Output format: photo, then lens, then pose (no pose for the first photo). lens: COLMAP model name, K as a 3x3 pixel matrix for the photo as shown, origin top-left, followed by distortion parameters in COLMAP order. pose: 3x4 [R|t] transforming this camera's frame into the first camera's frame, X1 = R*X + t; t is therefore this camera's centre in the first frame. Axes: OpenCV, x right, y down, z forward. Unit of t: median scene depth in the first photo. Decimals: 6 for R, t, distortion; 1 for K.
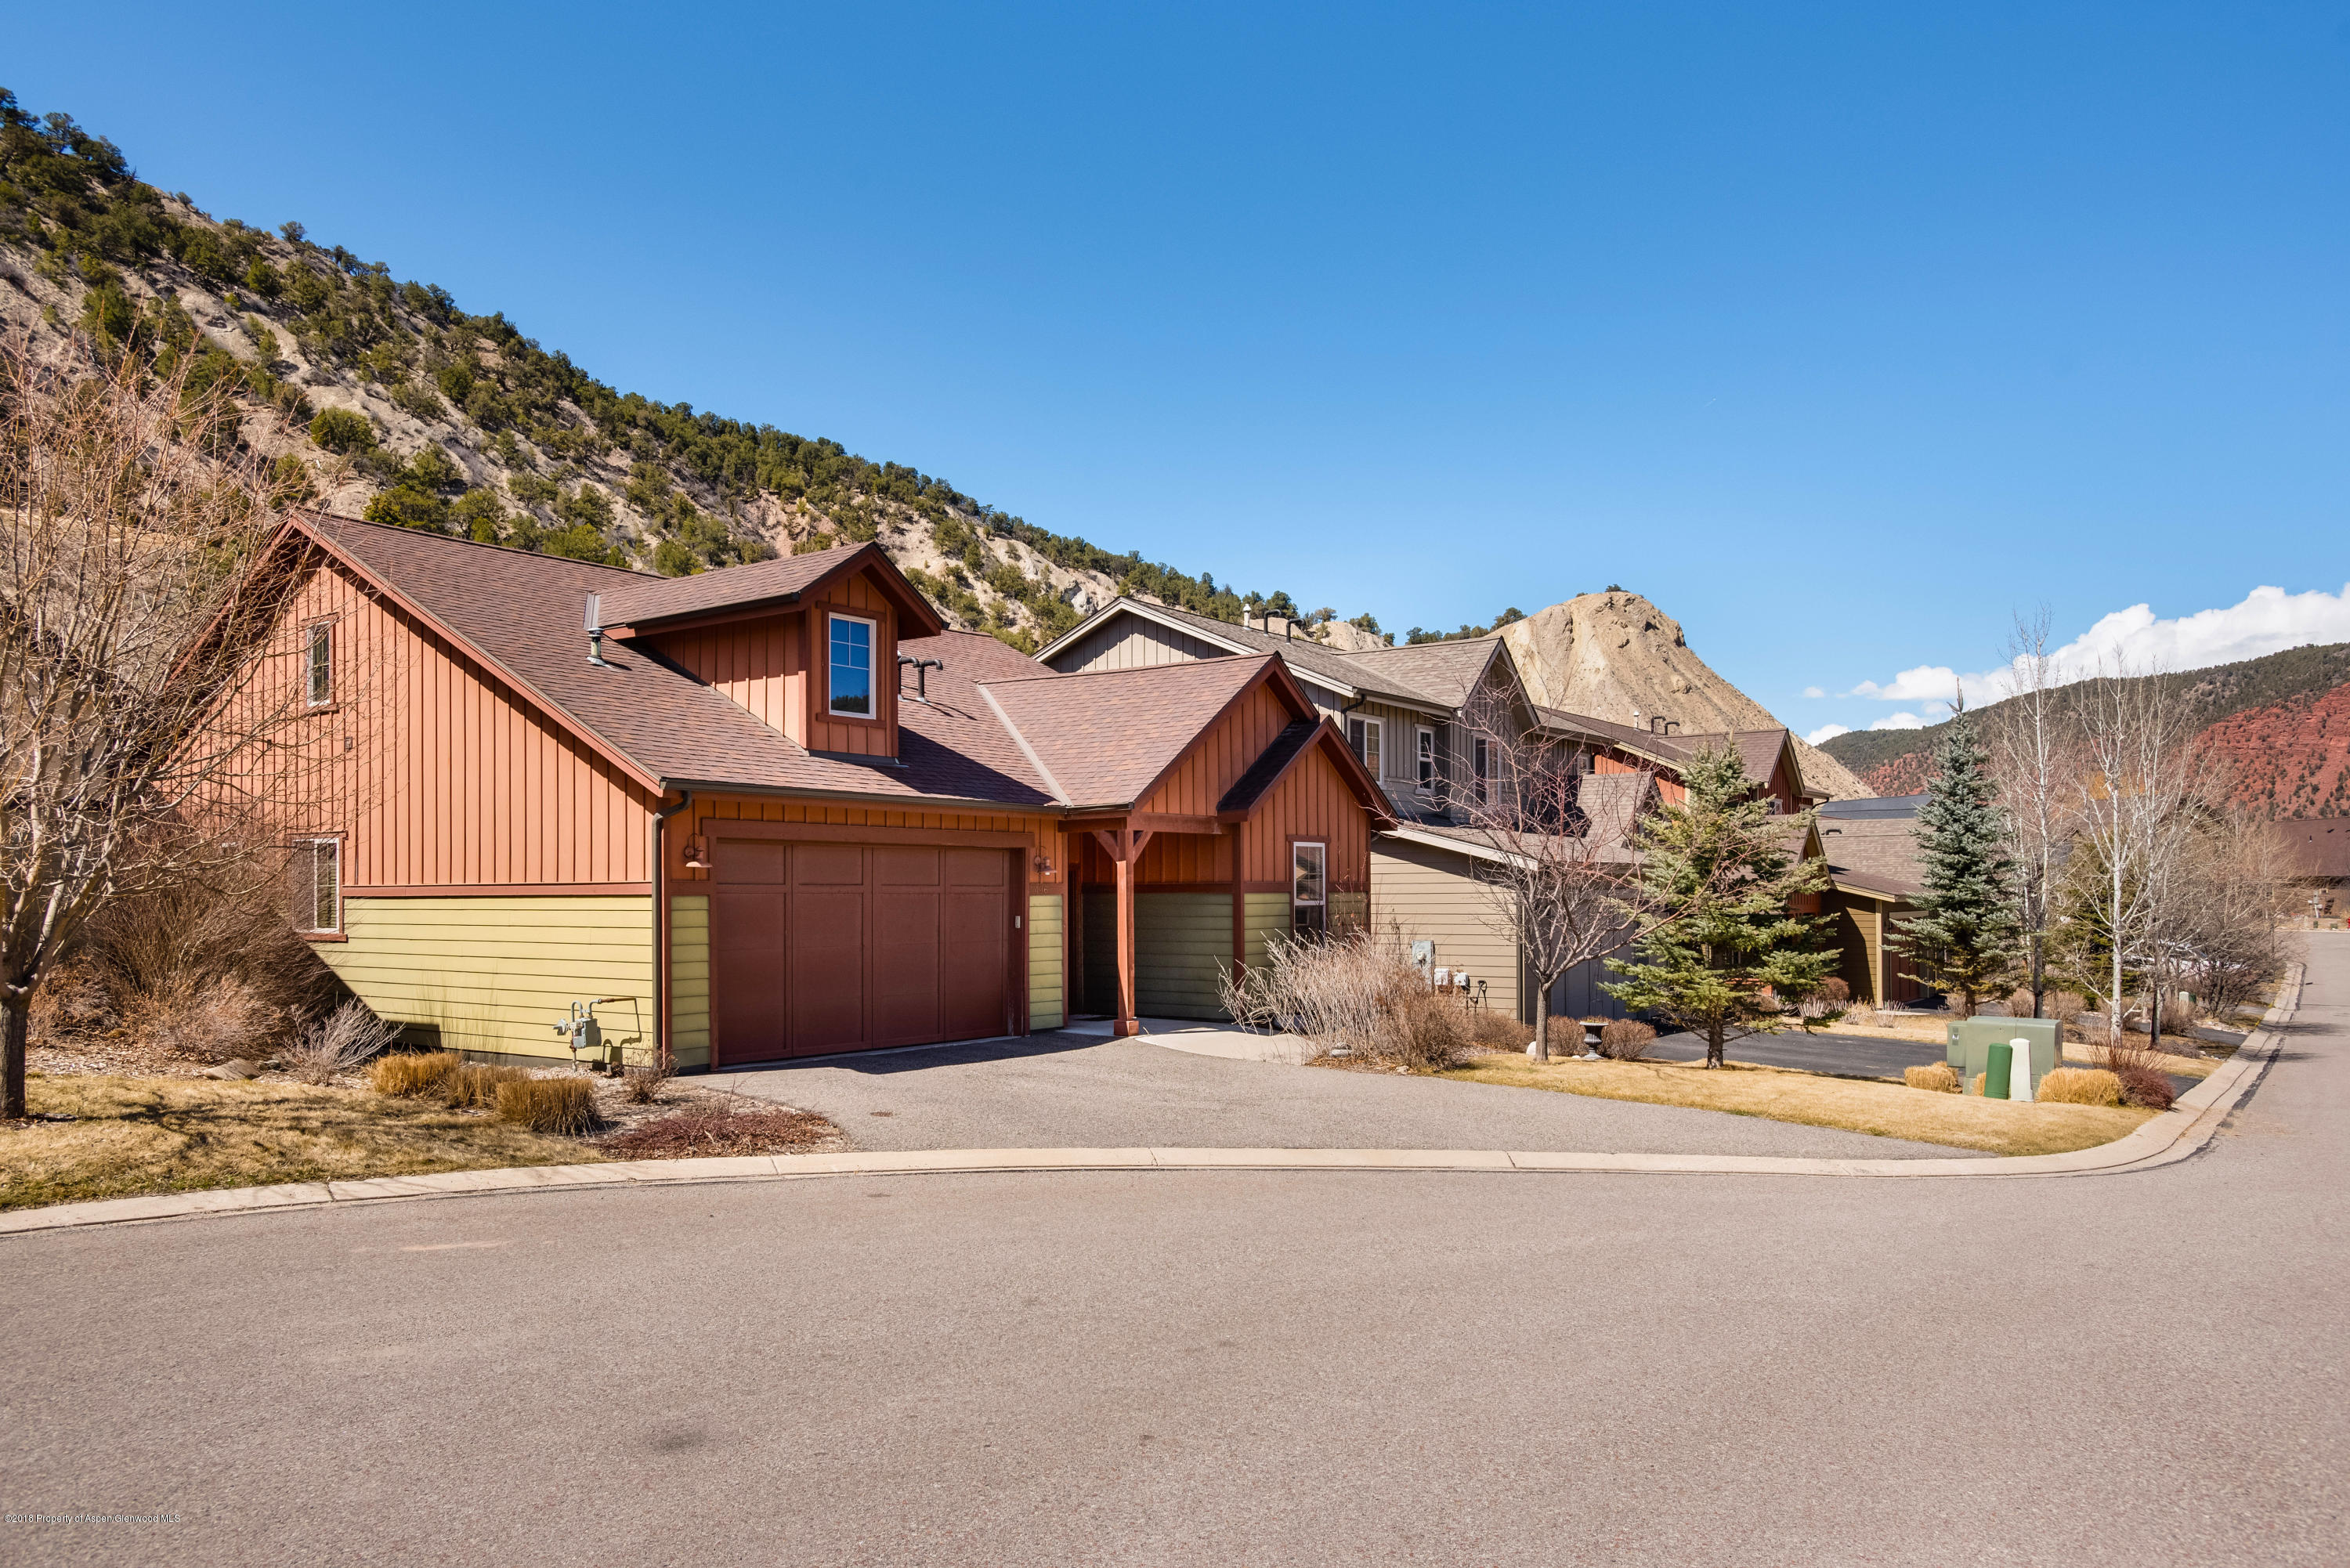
lens RADIAL K [[1874.5, 0, 1342.3], [0, 1874.5, 806.4], [0, 0, 1]] dist [-0.056565, 0.079104]
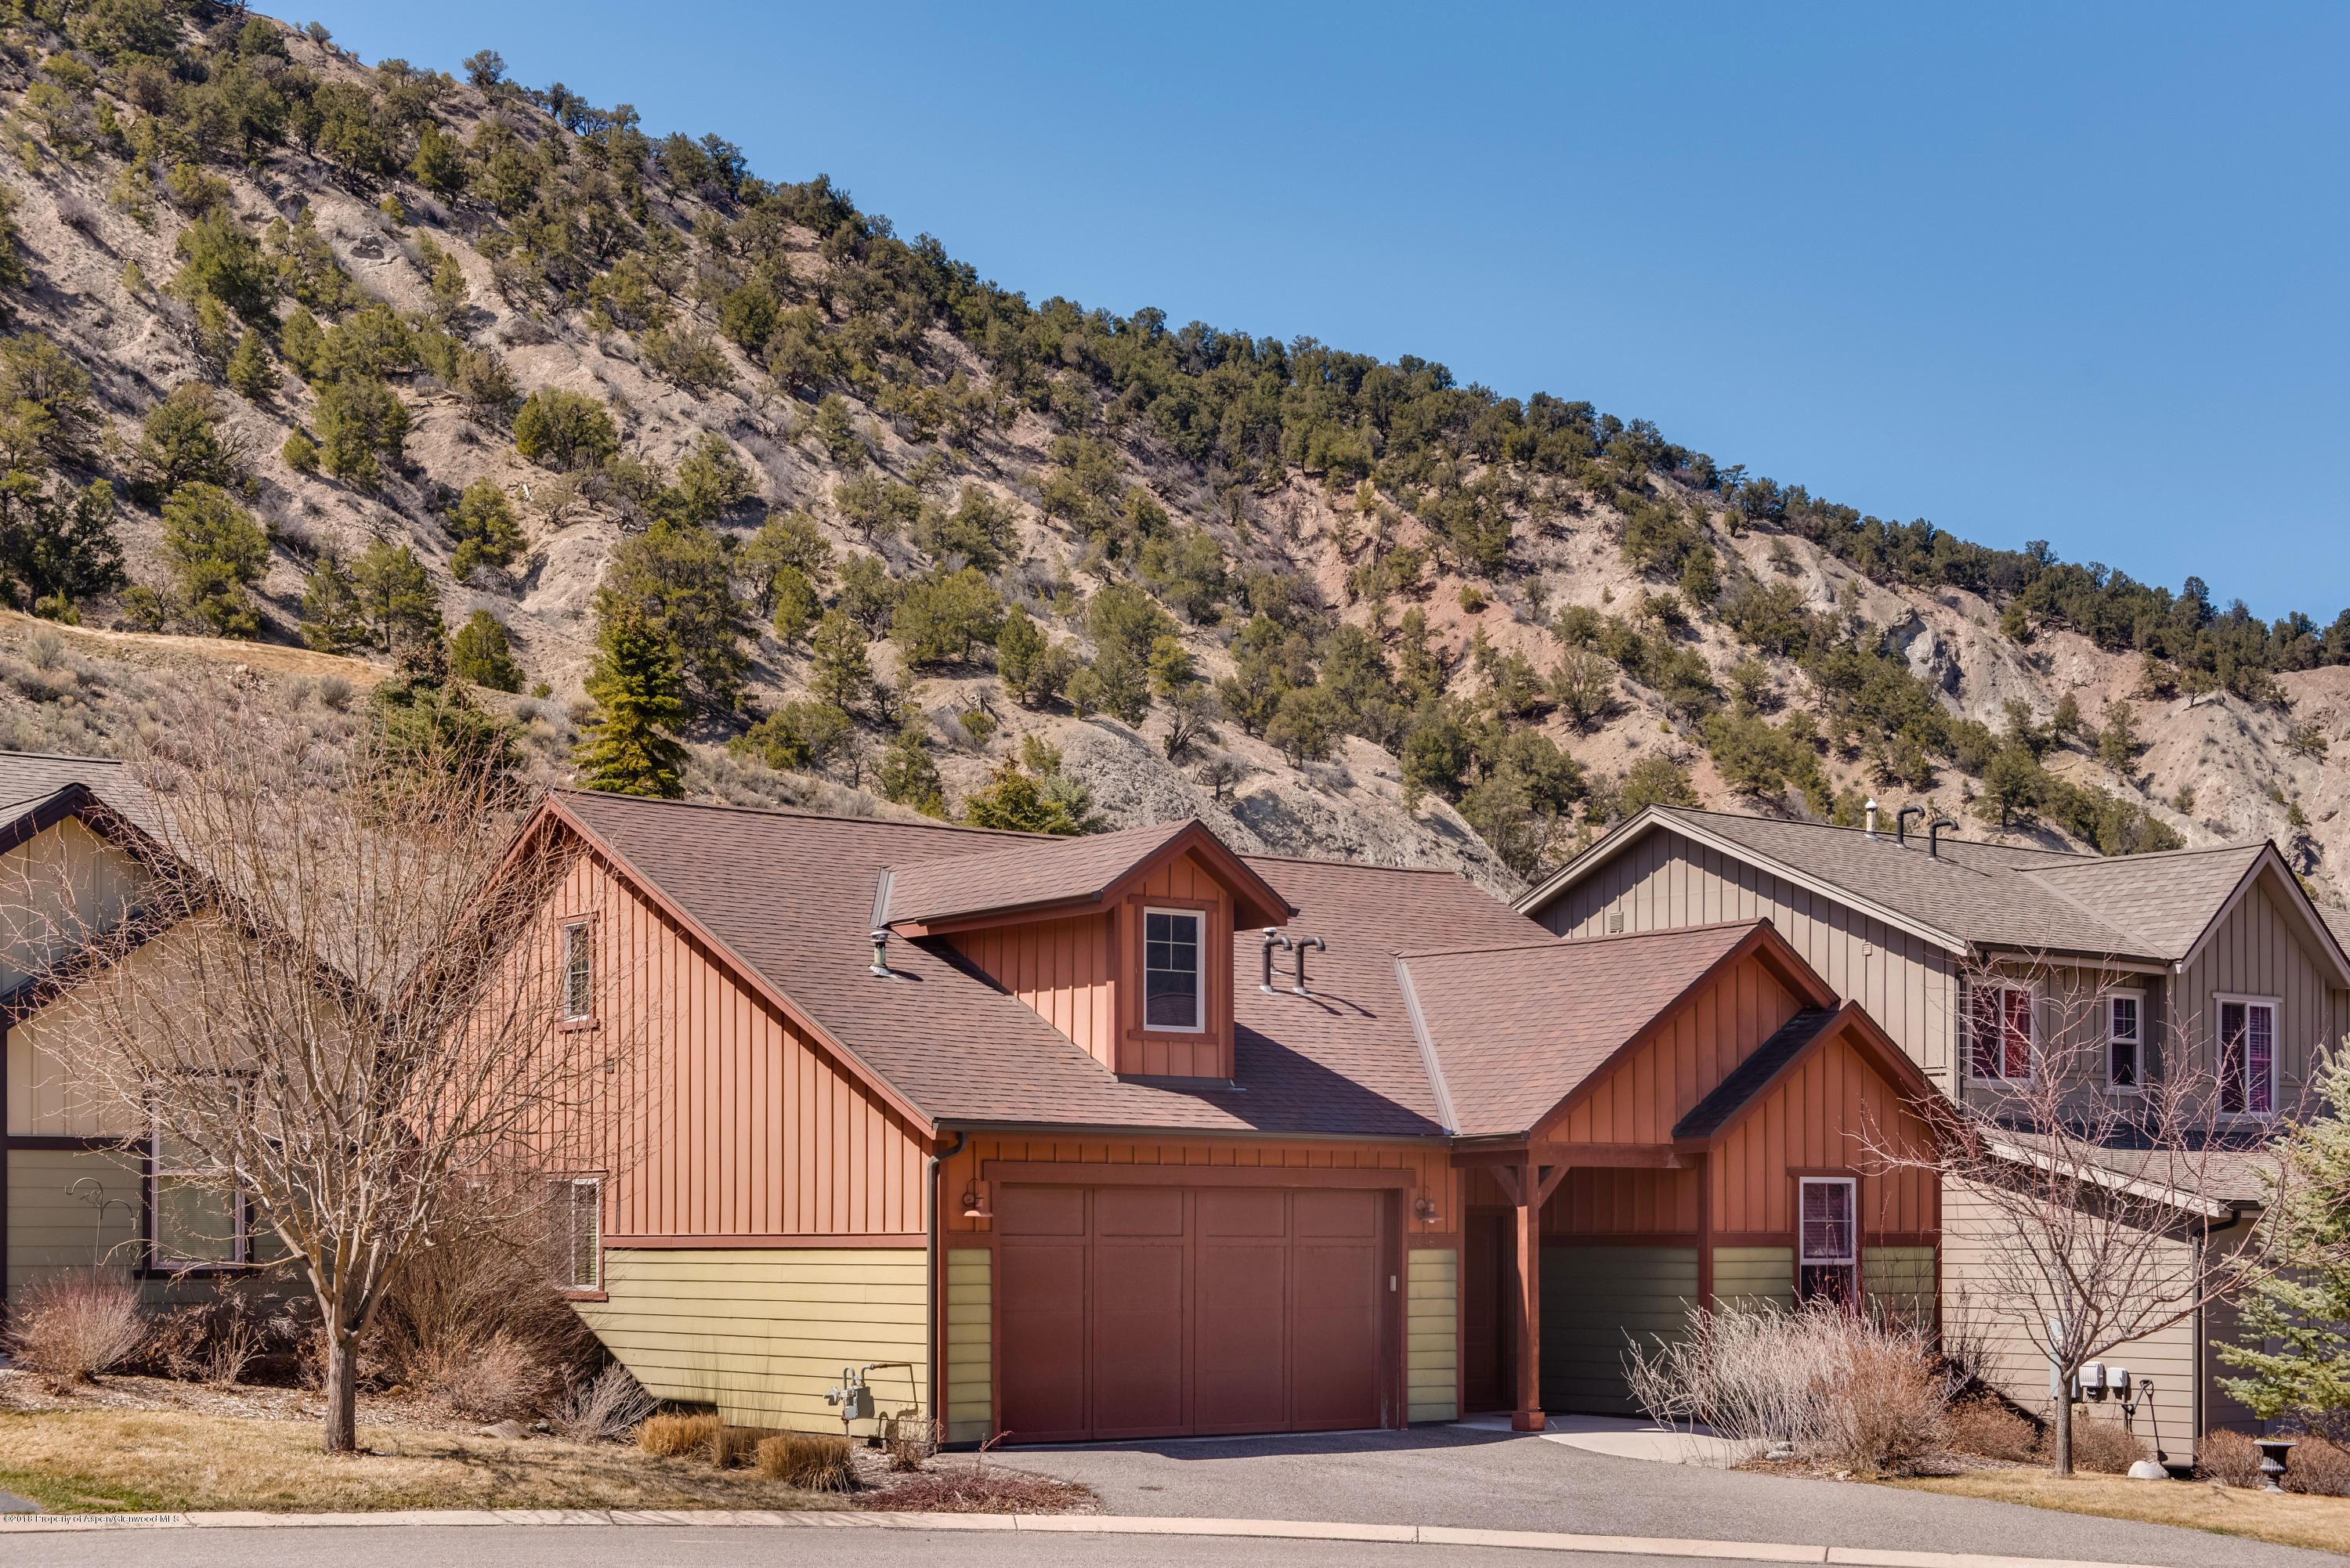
lens RADIAL K [[4662.3, 0, 1680.2], [0, 4662.3, 786.0], [0, 0, 1]] dist [-0.018427, 0.182535]
pose [[0.968597, -0.019709, -0.247853, 0.151093], [0.007088, 0.998637, -0.051711, -0.015612], [0.248534, 0.048330, 0.967417, -0.304632]]
